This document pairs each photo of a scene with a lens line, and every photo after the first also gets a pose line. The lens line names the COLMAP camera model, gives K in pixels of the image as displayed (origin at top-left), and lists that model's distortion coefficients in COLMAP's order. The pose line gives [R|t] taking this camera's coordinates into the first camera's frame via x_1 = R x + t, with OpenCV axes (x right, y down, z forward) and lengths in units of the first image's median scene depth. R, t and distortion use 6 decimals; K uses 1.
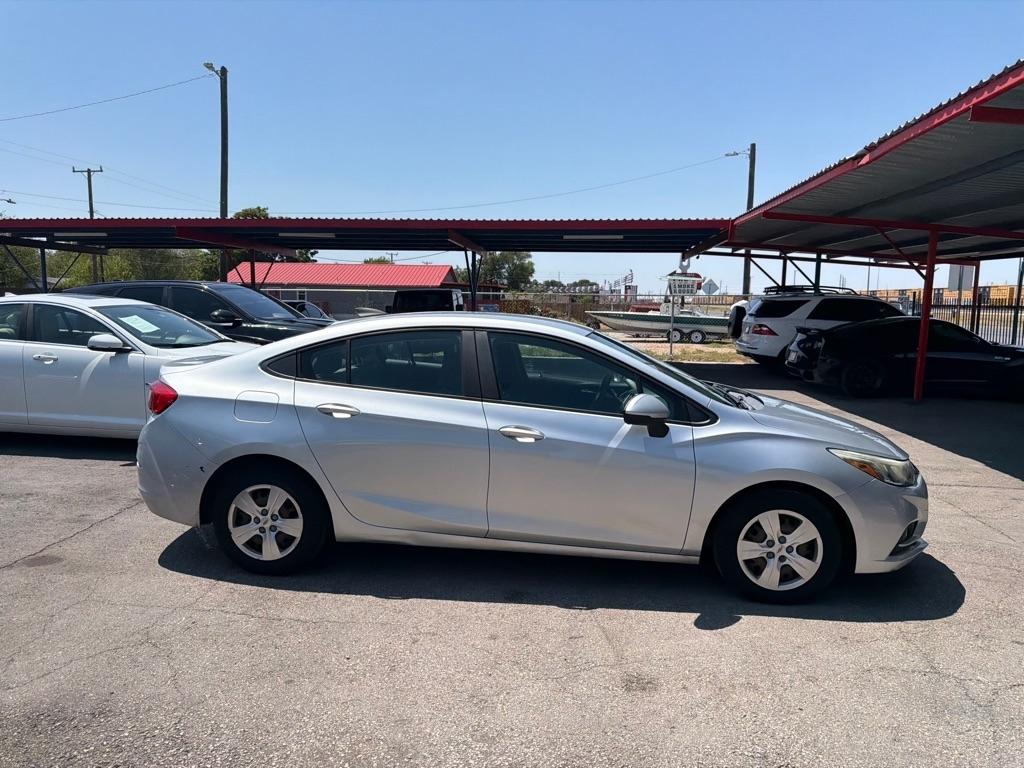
lens RADIAL K [[718.0, 0, 510.7], [0, 718.0, 389.3], [0, 0, 1]] dist [0.034947, -0.041203]
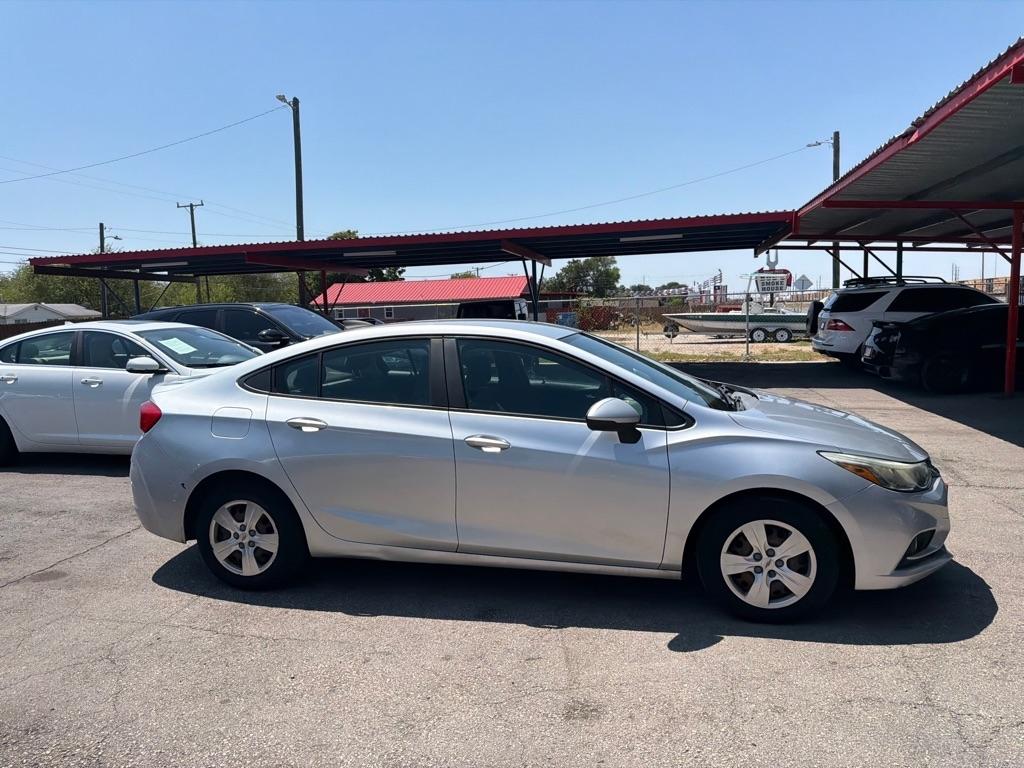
lens RADIAL K [[718.0, 0, 510.9], [0, 718.0, 385.0], [0, 0, 1]] dist [0.034947, -0.041203]
pose [[0.991598, -0.034303, -0.124723, 0.160785], [0.031994, 0.999278, -0.020468, 0.004525], [0.125335, 0.016305, 0.991980, 0.047614]]
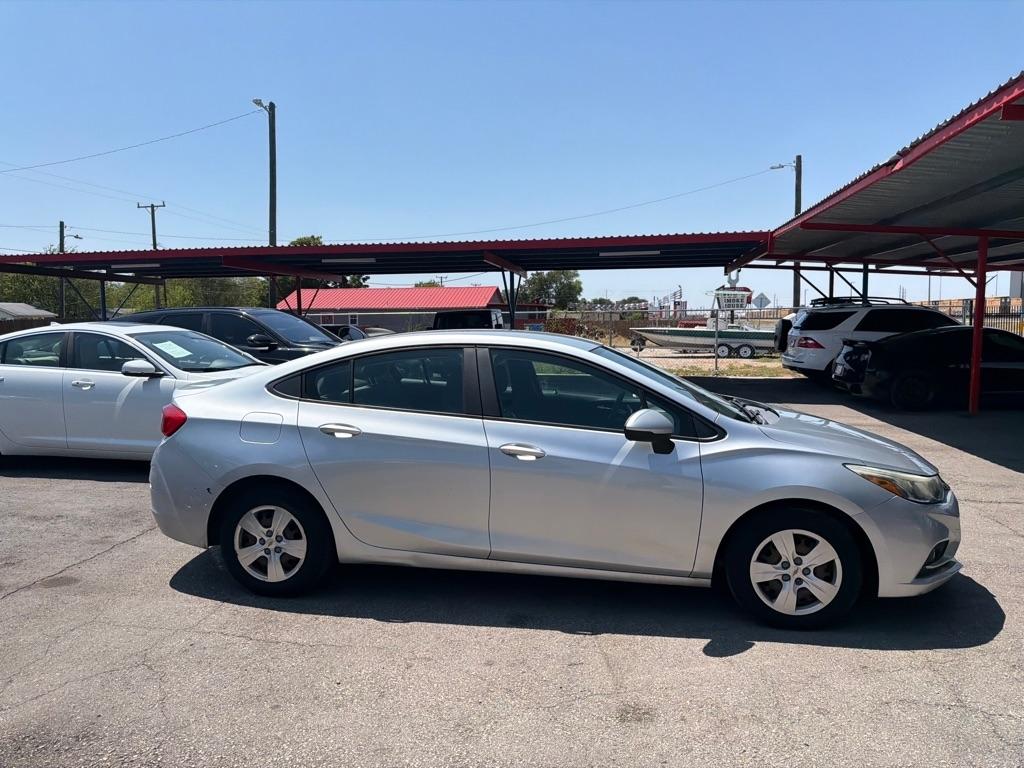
lens RADIAL K [[718.0, 0, 510.8], [0, 718.0, 379.6], [0, 0, 1]] dist [0.034947, -0.041203]
pose [[0.997421, -0.017601, -0.069587, 0.065883], [0.014759, 0.999044, -0.041148, 0.003562], [0.070245, 0.040014, 0.996727, 0.018240]]
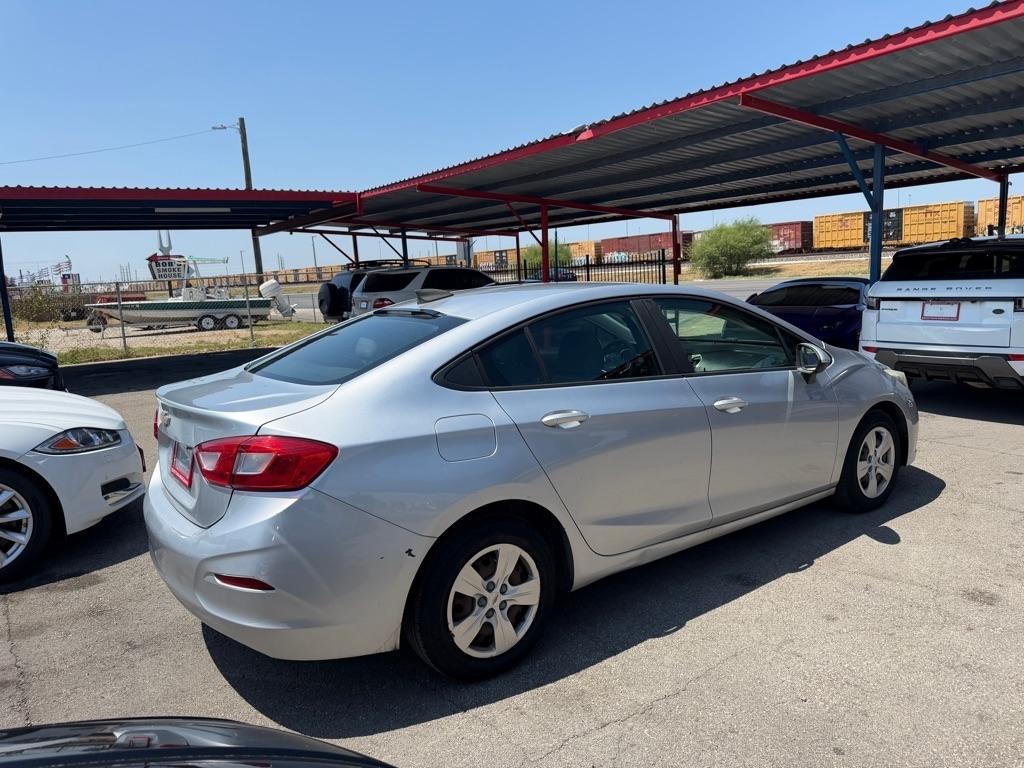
lens RADIAL K [[718.0, 0, 514.5], [0, 718.0, 384.2], [0, 0, 1]] dist [0.034947, -0.041203]
pose [[0.745329, -0.158556, 0.647568, -0.739853], [0.146437, 0.986522, 0.073004, -0.066631], [-0.650416, 0.040416, 0.758502, 0.459369]]
